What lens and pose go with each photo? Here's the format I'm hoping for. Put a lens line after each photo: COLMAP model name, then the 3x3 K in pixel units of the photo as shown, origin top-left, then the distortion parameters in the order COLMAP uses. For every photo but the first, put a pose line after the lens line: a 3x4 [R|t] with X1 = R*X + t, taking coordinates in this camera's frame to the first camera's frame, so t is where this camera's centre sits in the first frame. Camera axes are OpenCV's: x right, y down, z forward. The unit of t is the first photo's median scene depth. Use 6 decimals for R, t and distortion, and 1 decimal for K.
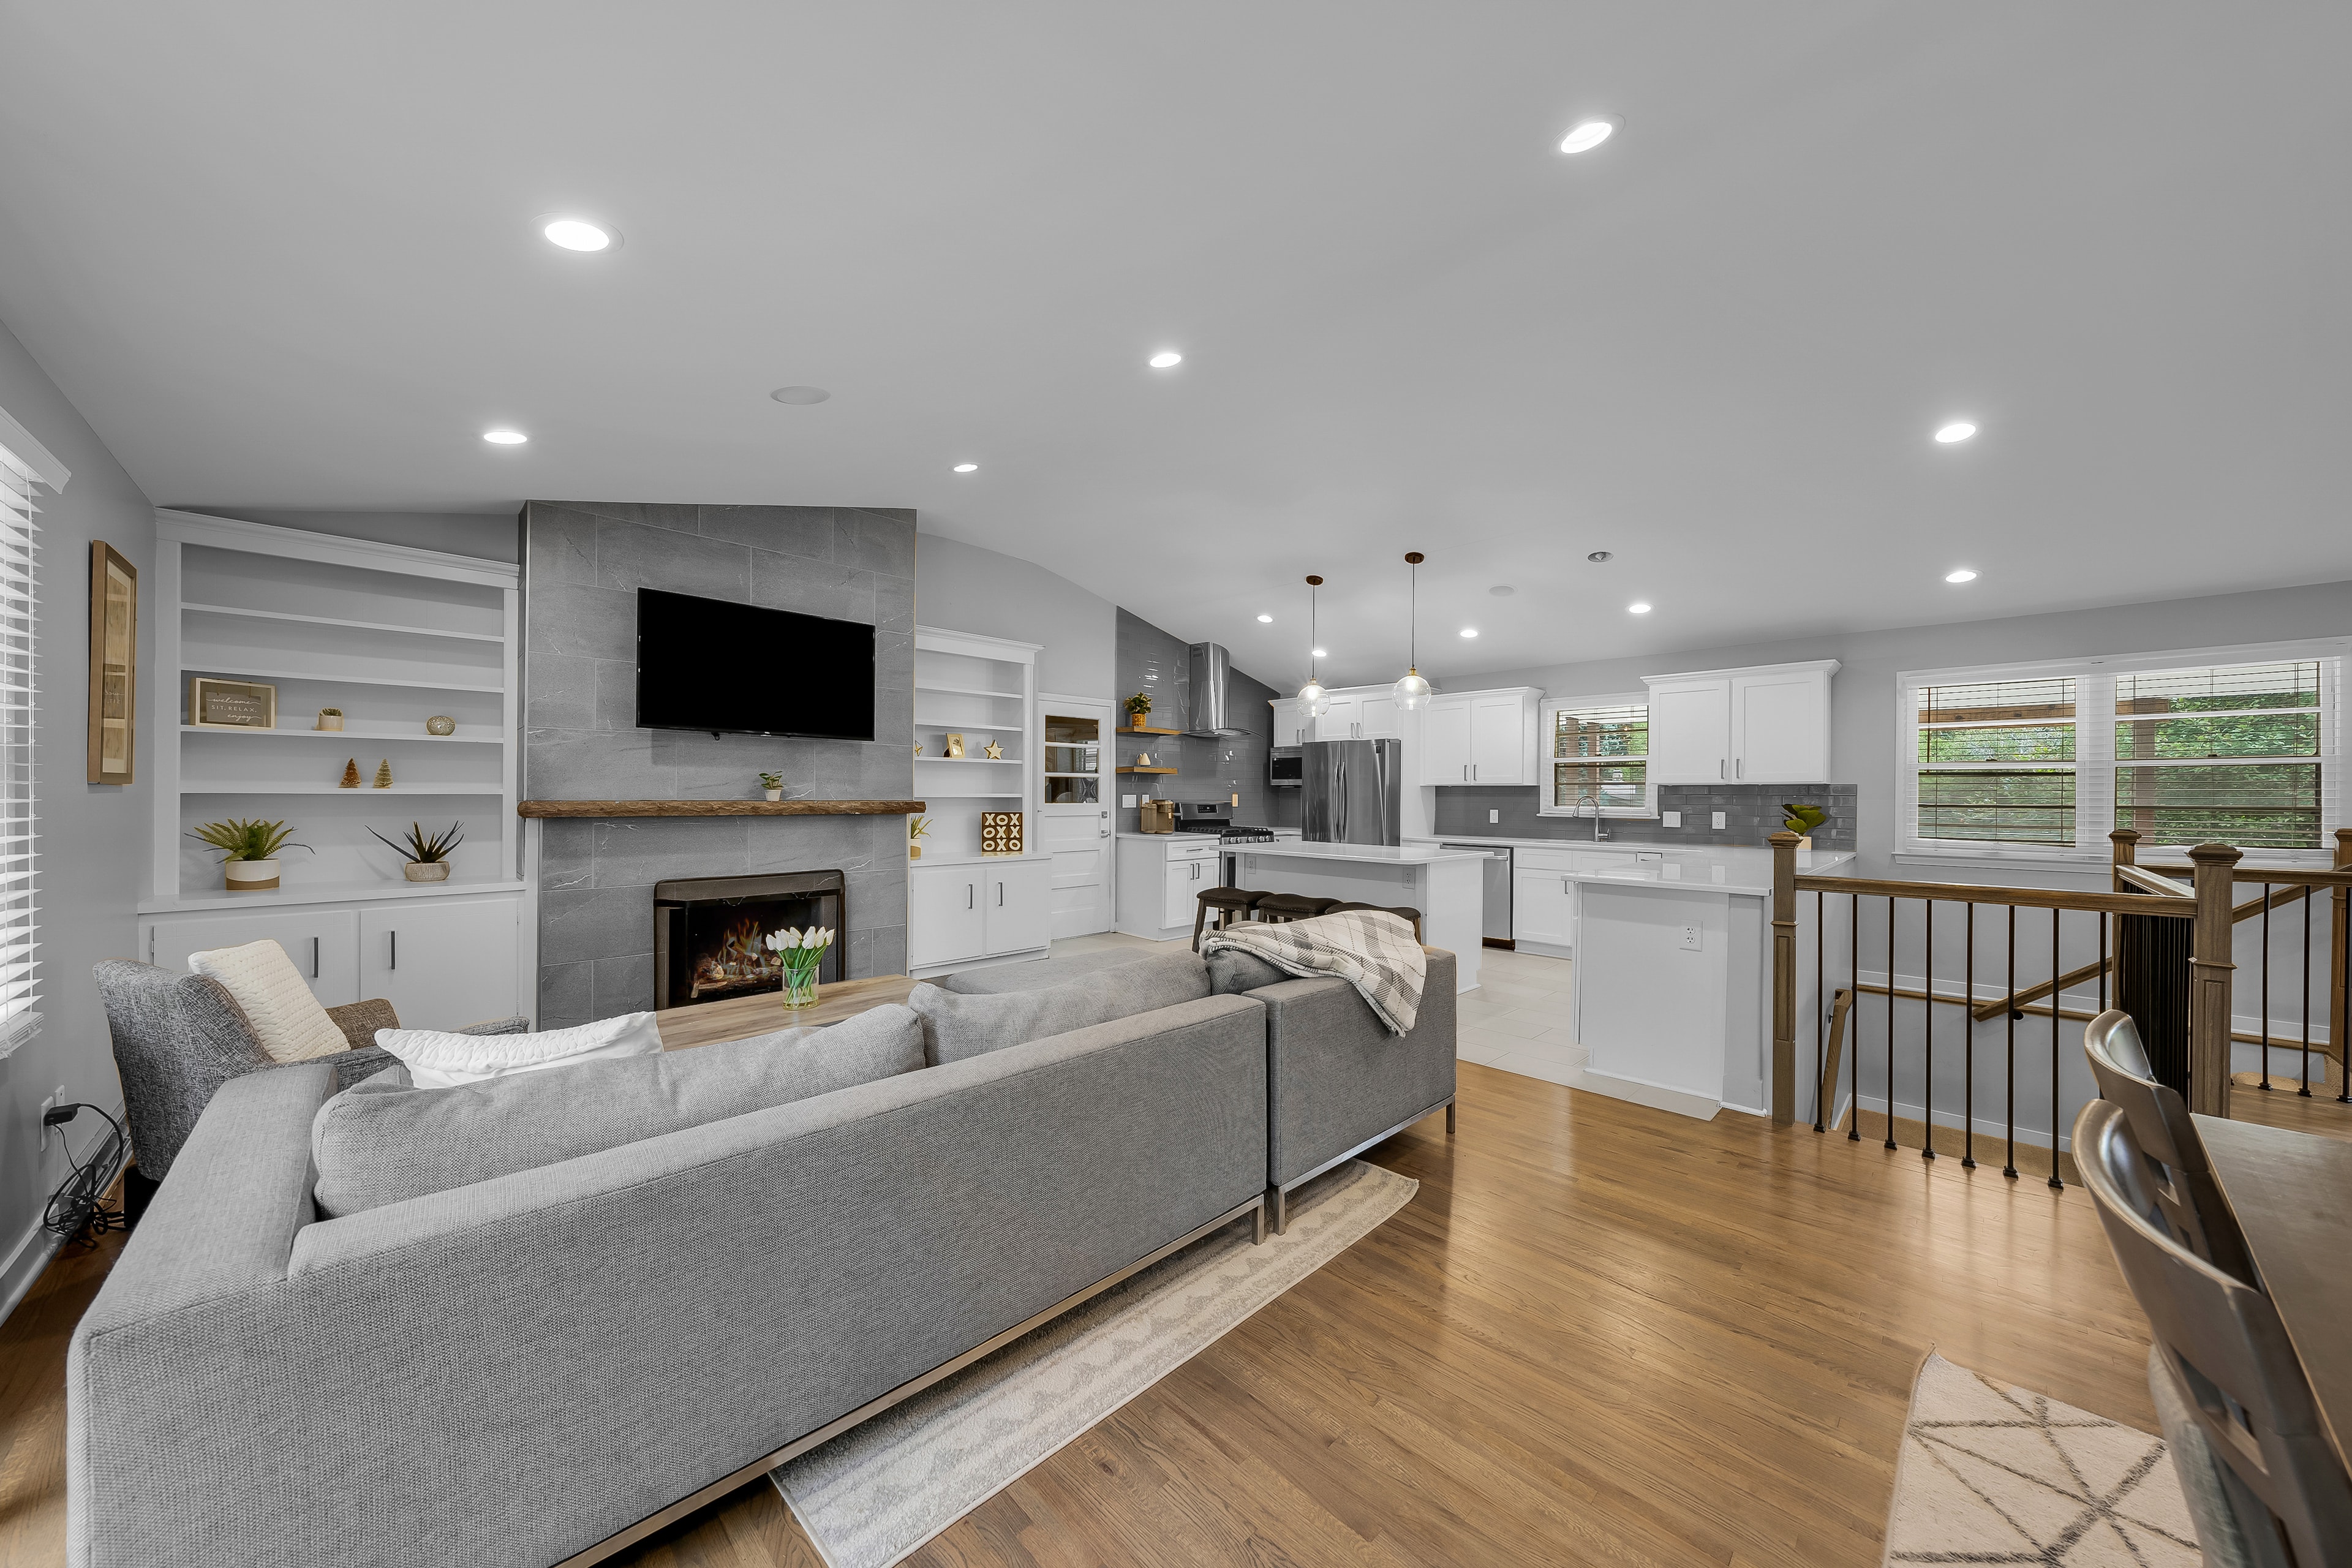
lens RADIAL K [[803.1, 0, 1180.2], [0, 803.1, 795.0], [0, 0, 1]] dist [-0.000695, -0.000015]
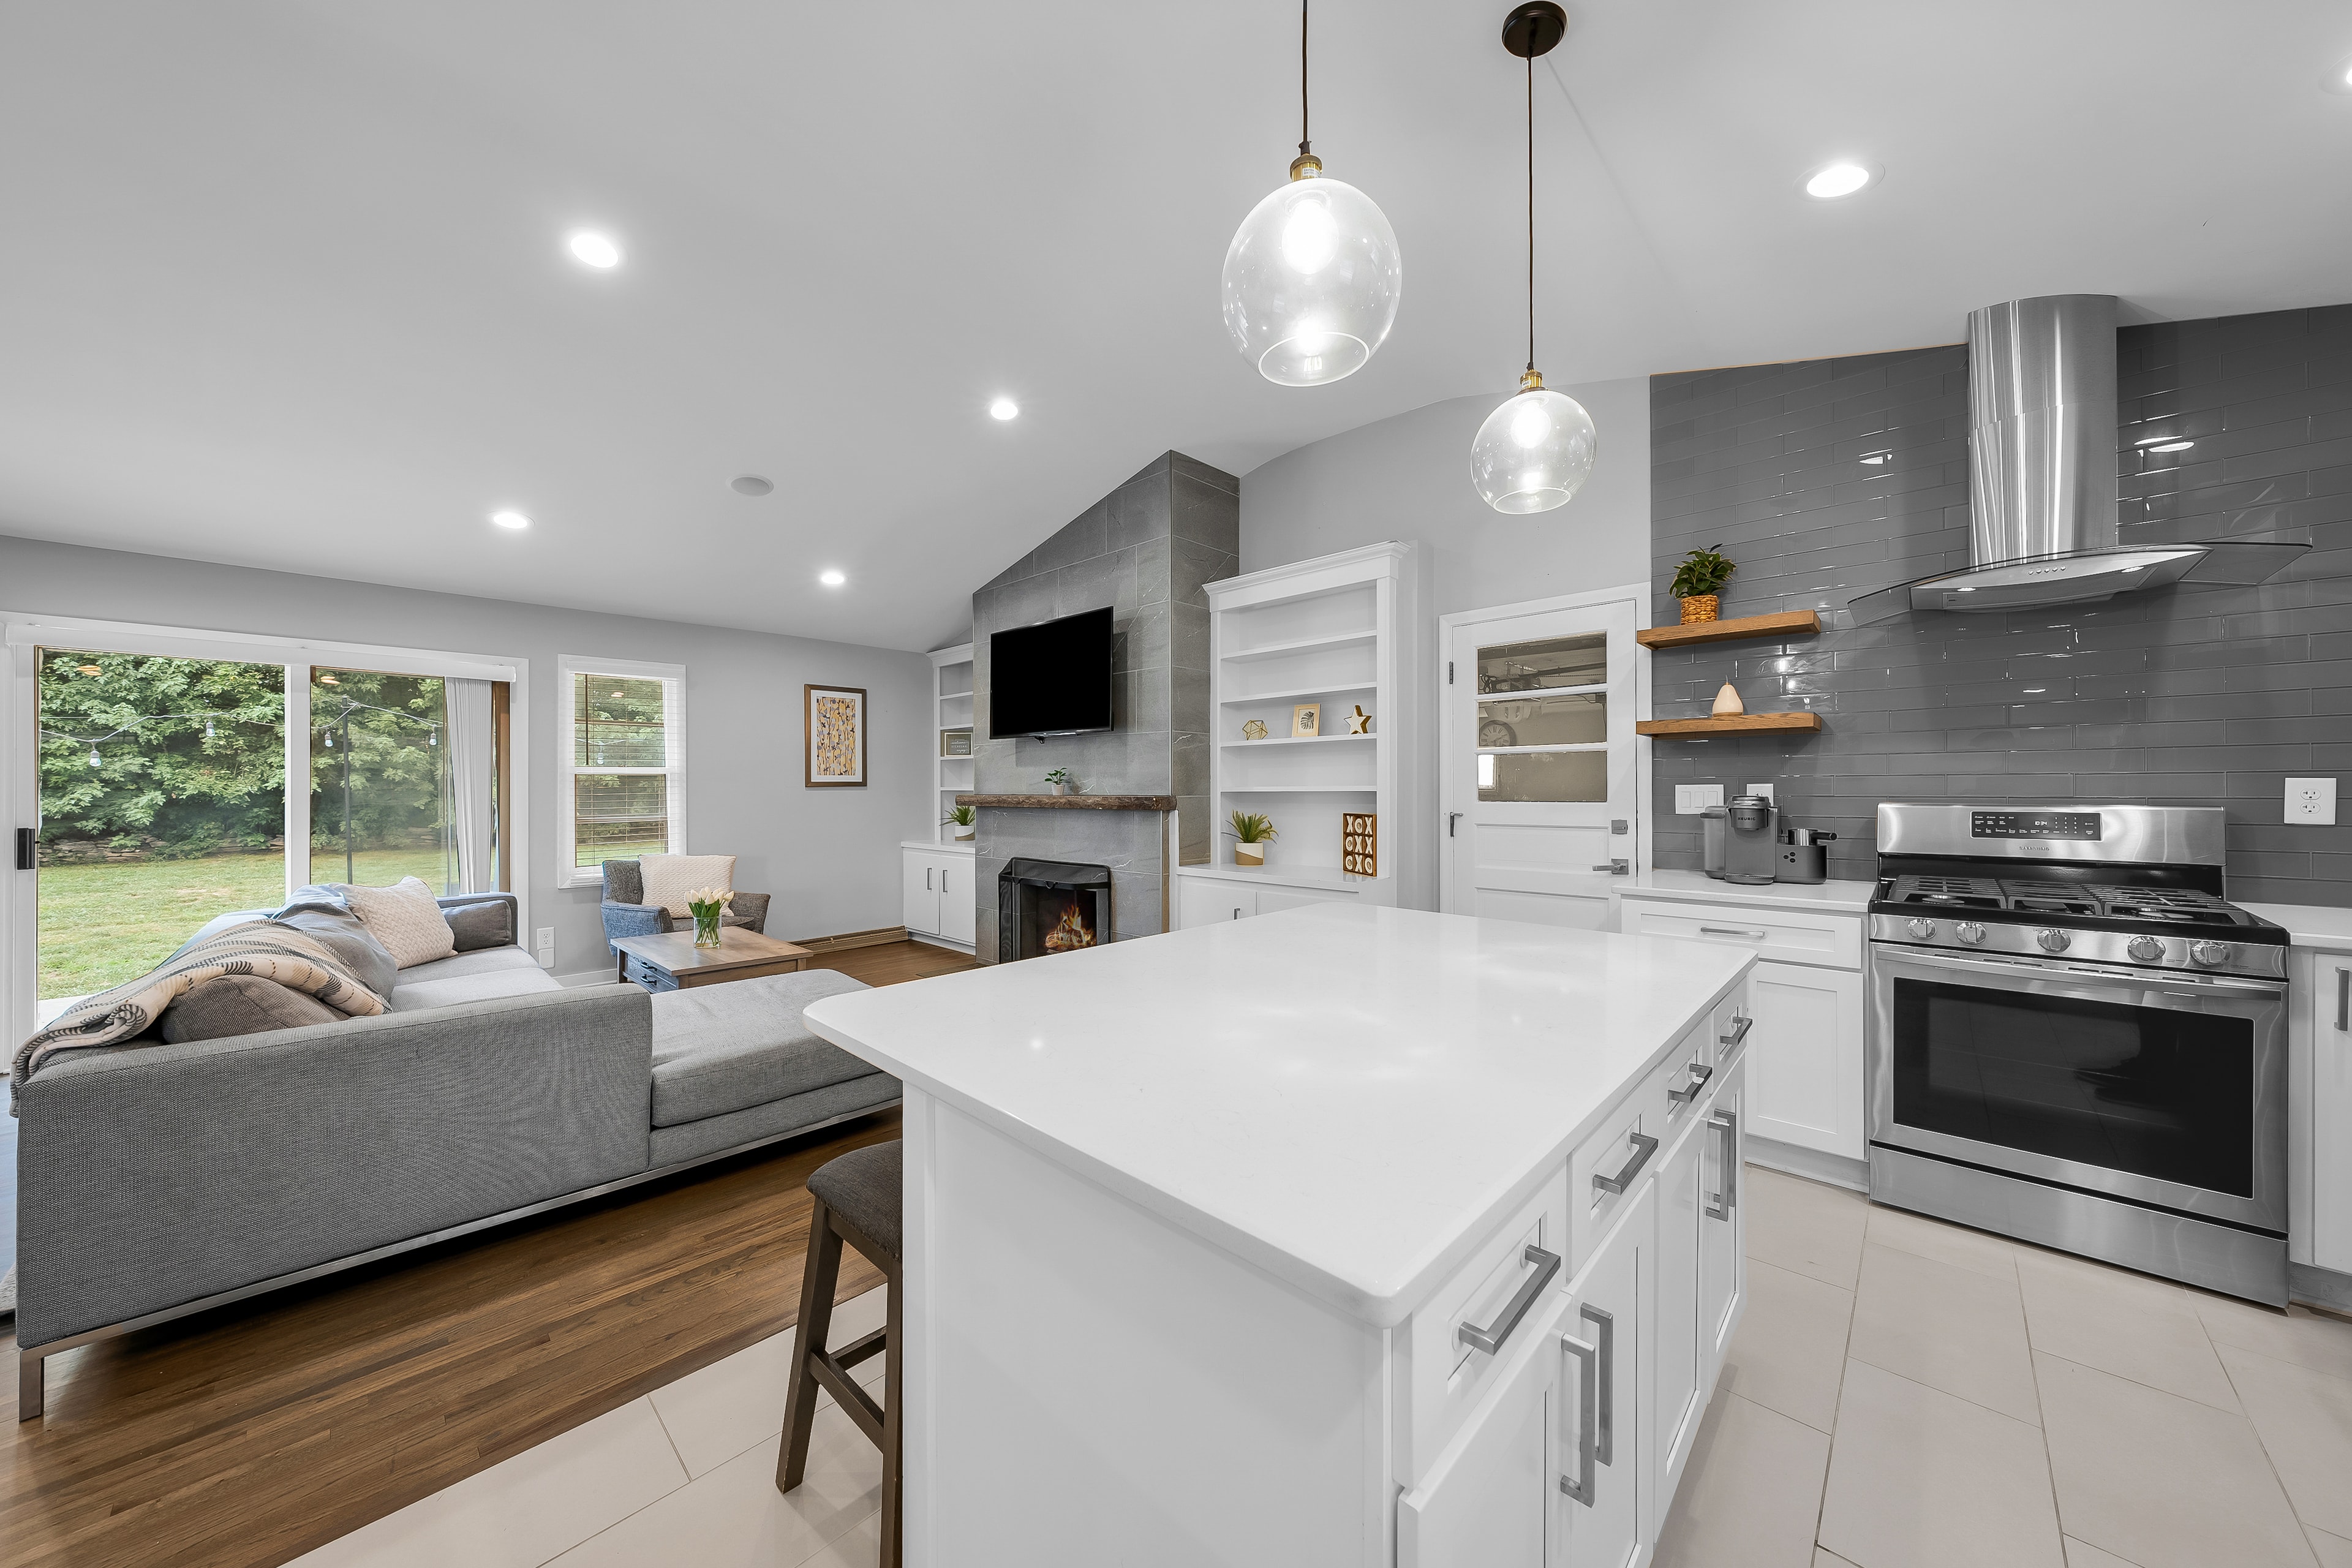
lens RADIAL K [[793.9, 0, 1187.6], [0, 793.9, 791.9], [0, 0, 1]] dist [-0.000515, 0.000036]
pose [[0.039949, -0.003018, -0.999197, 0.512560], [0.002686, 0.999992, -0.002913, 0.005781], [0.999198, -0.002568, 0.039957, 1.003189]]
